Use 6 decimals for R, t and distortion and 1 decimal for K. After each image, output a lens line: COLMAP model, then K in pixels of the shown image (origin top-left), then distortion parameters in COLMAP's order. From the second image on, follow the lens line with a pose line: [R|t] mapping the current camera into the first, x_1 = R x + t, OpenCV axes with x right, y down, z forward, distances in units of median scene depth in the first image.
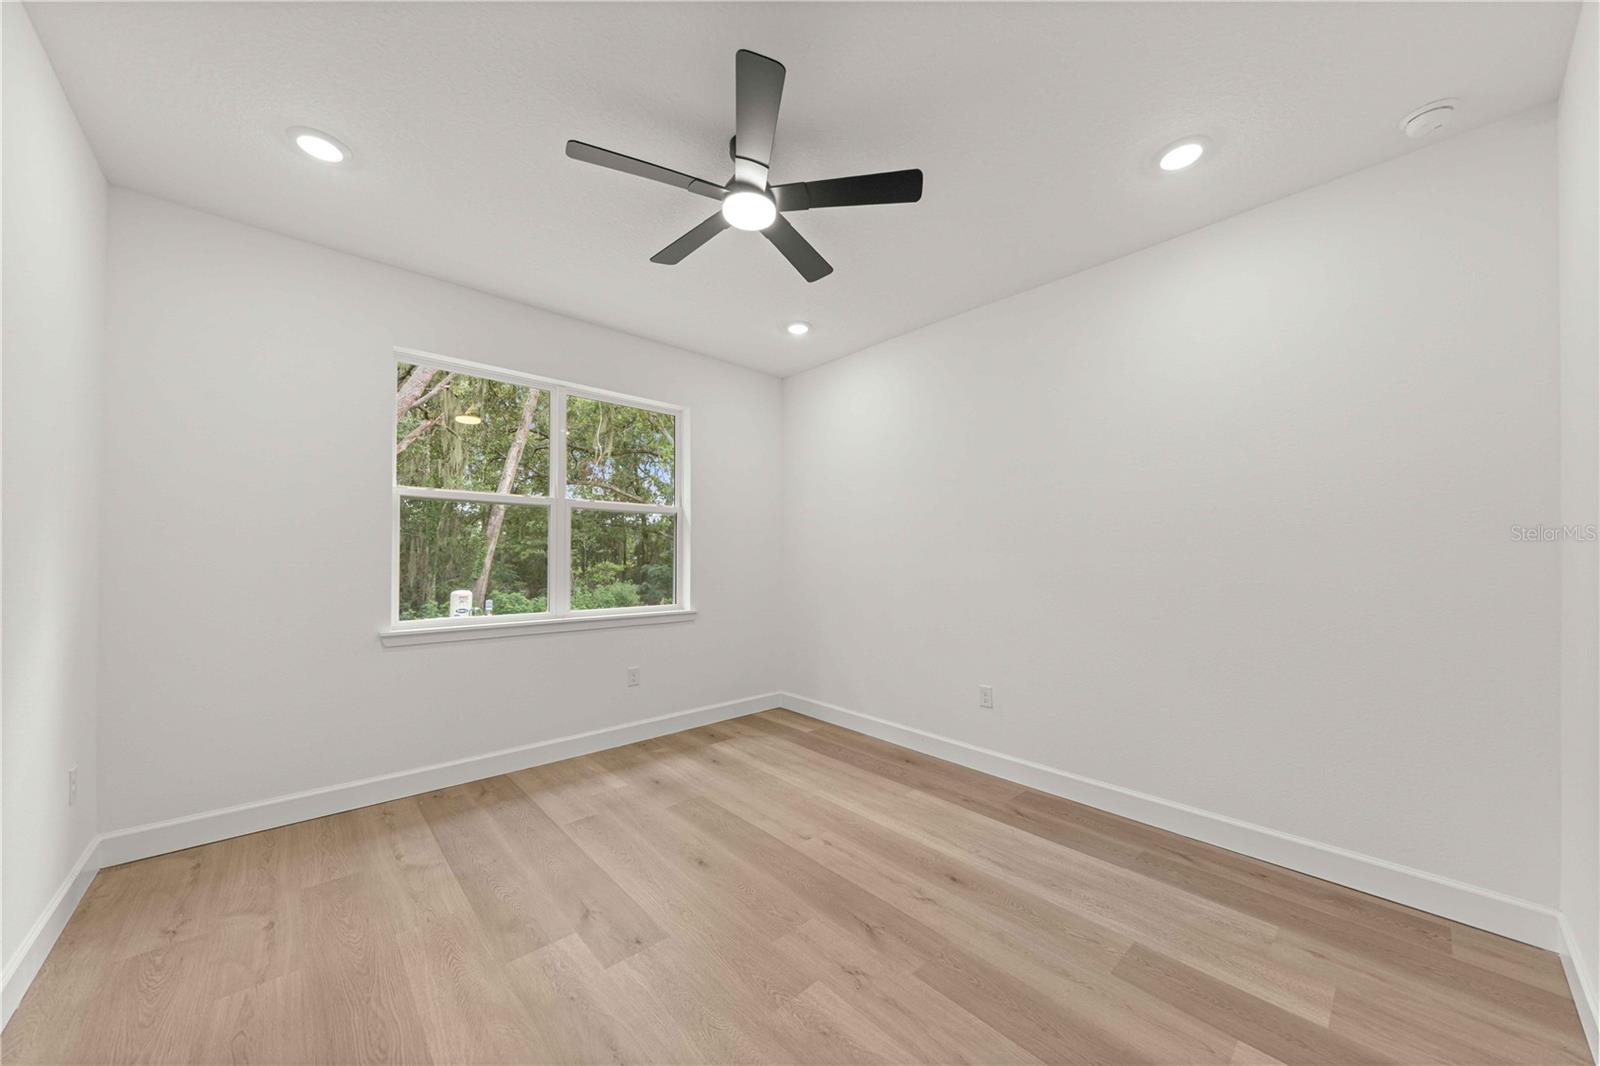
lens RADIAL K [[561.5, 0, 800.4], [0, 561.5, 558.2], [0, 0, 1]] dist [0.000418, 0.000036]
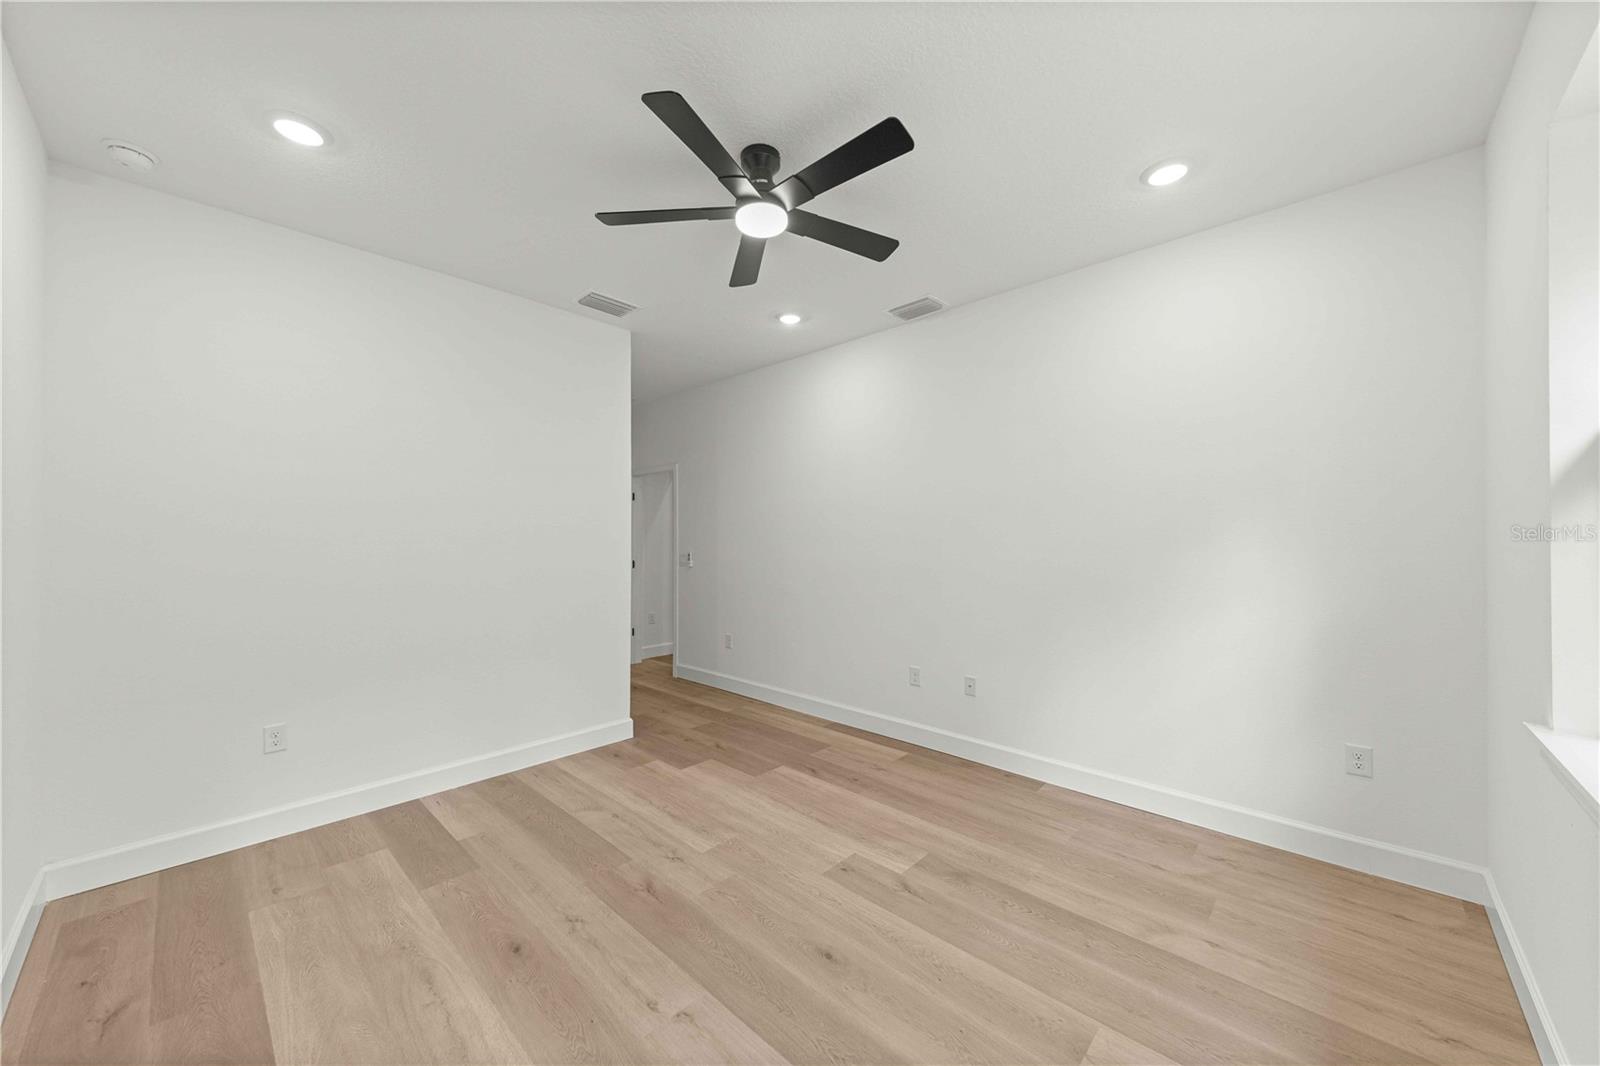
lens RADIAL K [[581.2, 0, 800.0], [0, 581.2, 533.0], [0, 0, 1]] dist [0.000031, 0.000010]
pose [[-0.997444, -0.003213, -0.071375, -0.093079], [-0.003105, 0.999994, -0.001625, -0.051505], [0.071380, -0.001399, -0.997448, 2.156238]]
